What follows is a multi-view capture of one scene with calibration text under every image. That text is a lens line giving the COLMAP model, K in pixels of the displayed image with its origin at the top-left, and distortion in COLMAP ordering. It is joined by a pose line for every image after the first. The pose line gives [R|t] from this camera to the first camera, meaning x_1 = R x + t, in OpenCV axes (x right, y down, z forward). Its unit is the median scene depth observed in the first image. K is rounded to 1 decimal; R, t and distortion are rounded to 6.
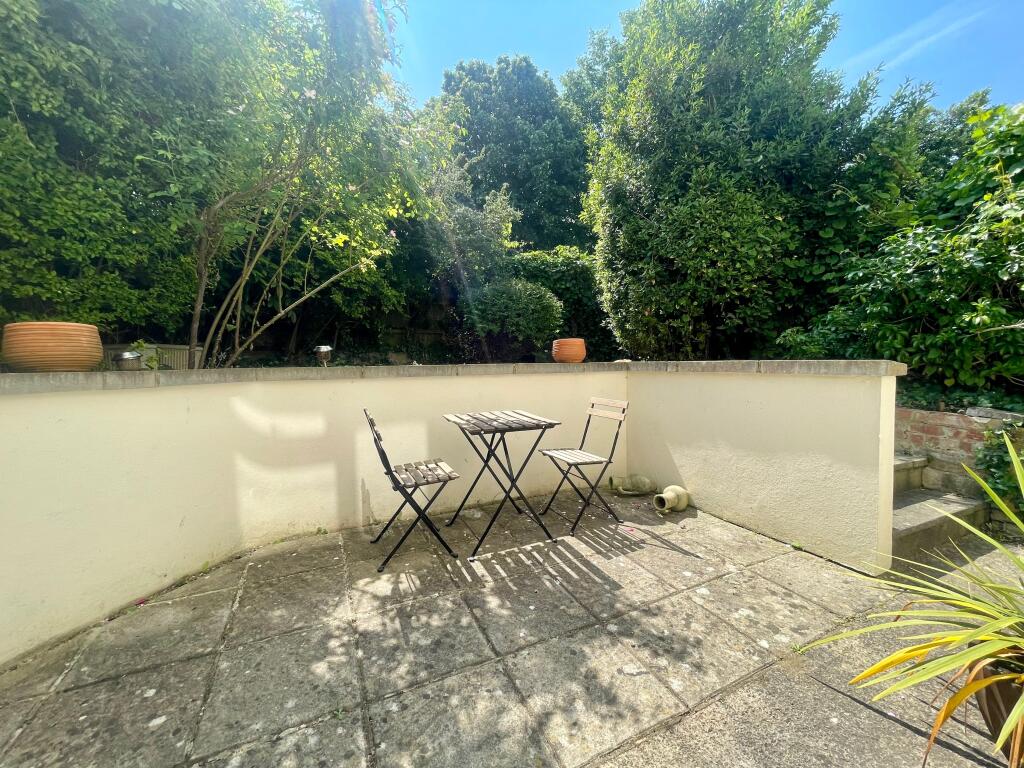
lens RADIAL K [[411.4, 0, 512.3], [0, 411.4, 382.7], [0, 0, 1]] dist [-0.001257, -0.000003]
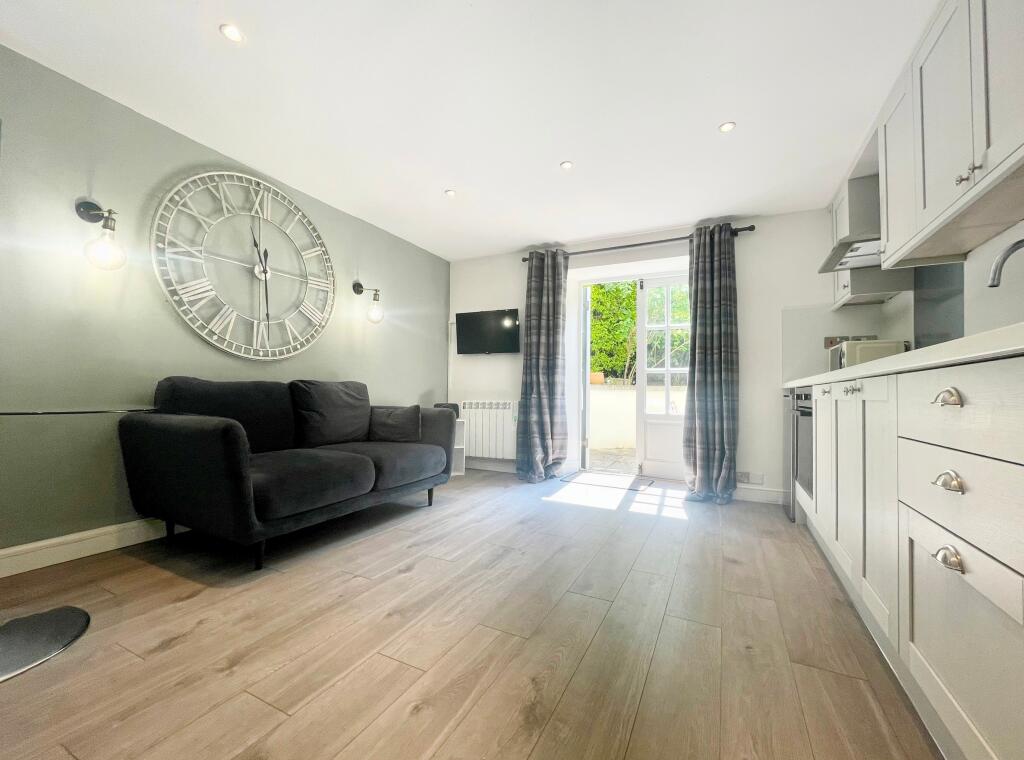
lens RADIAL K [[423.4, 0, 512.0], [0, 423.4, 380.0], [0, 0, 1]] dist [0.000385, 0.000010]
pose [[0.582398, -0.006159, -0.812881, 0.908416], [-0.067514, 0.996150, -0.055919, 0.109310], [0.810096, 0.087448, 0.579739, -1.045320]]
